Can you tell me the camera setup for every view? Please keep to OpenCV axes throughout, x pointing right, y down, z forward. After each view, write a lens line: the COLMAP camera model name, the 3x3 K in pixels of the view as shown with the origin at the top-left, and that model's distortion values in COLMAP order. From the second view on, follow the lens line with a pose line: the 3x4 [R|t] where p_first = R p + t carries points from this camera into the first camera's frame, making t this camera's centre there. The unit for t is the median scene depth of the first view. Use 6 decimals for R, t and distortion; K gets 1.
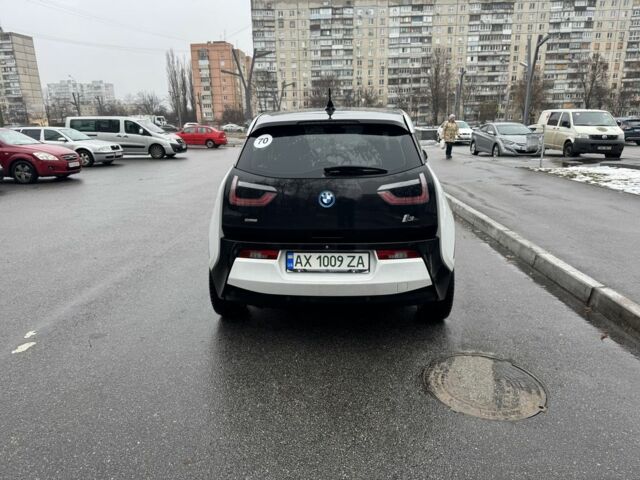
lens RADIAL K [[452.5, 0, 320.0], [0, 452.5, 240.0], [0, 0, 1]] dist [0.005241, 0.000191]
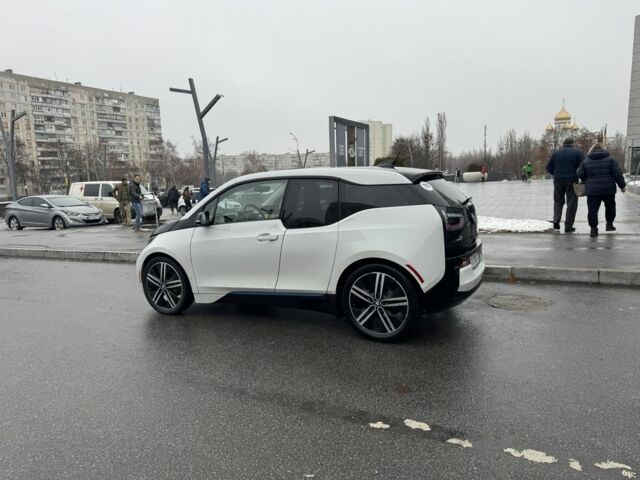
lens RADIAL K [[452.5, 0, 320.0], [0, 452.5, 240.0], [0, 0, 1]] dist [0.005241, 0.000191]
pose [[0.422117, -0.121466, 0.898367, -0.215976], [0.263991, 0.964504, 0.006367, -0.022529], [-0.867252, 0.234473, 0.439200, 0.104608]]
